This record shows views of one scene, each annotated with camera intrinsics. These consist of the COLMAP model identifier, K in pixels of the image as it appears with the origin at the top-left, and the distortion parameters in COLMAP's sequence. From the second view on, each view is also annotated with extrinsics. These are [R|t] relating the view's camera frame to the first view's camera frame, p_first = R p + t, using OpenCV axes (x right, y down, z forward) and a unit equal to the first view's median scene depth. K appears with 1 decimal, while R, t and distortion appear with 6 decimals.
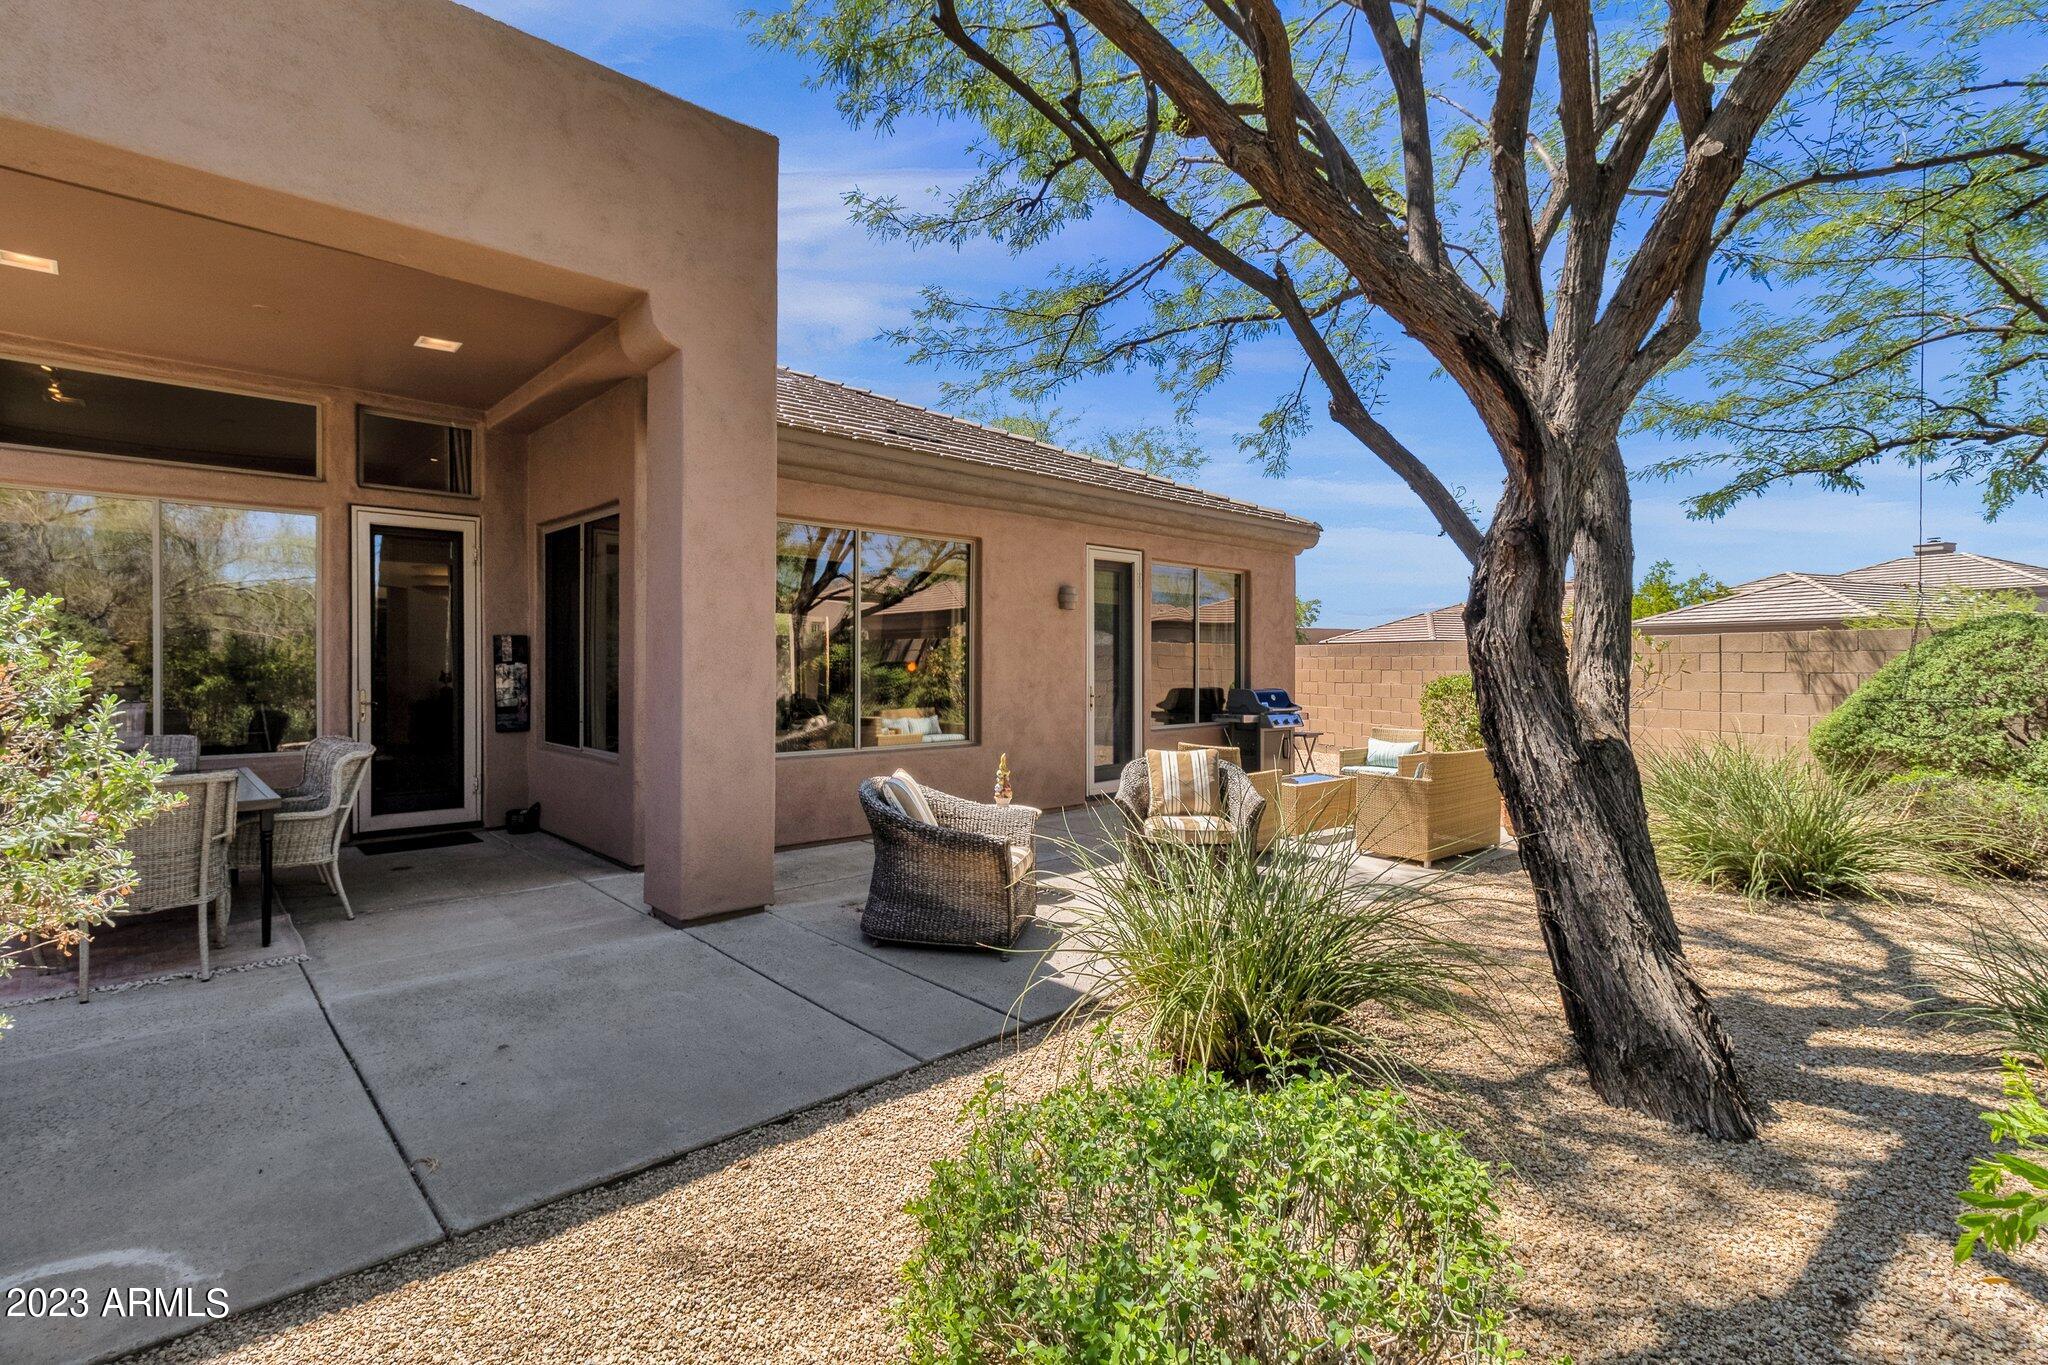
lens RADIAL K [[944.6, 0, 1028.6], [0, 944.6, 669.5], [0, 0, 1]] dist [0.001526, 0.000774]
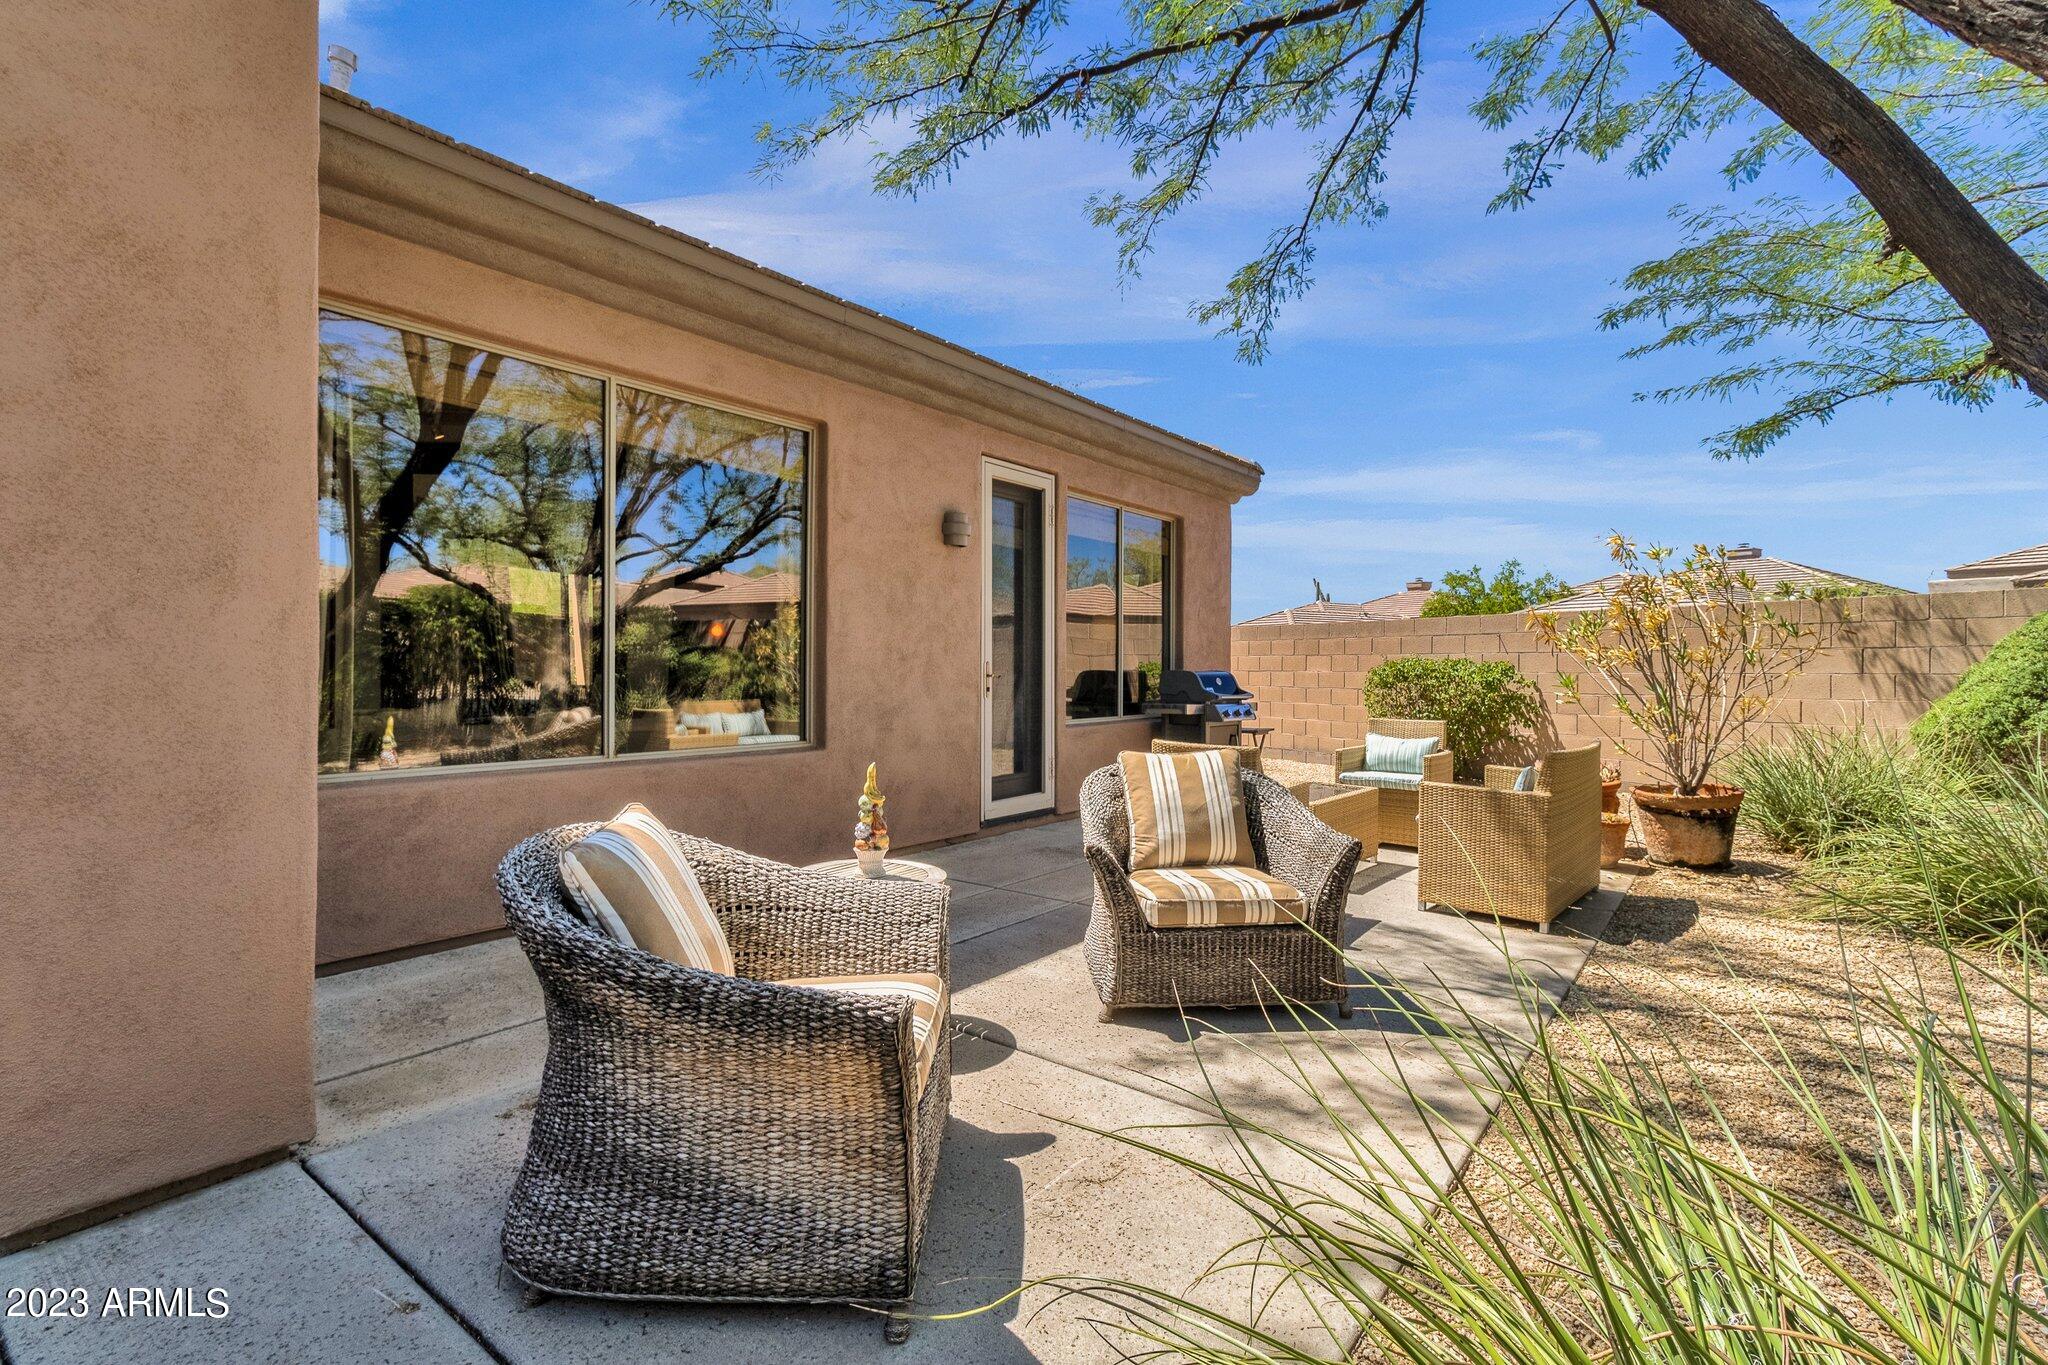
lens RADIAL K [[944.6, 0, 1024.0], [0, 944.6, 673.7], [0, 0, 1]] dist [0.001526, 0.000774]
pose [[0.987091, 0.001099, 0.160155, -0.017830], [-0.001027, 0.999999, -0.000530, 0.026861], [-0.160155, 0.000358, 0.987092, 0.314134]]
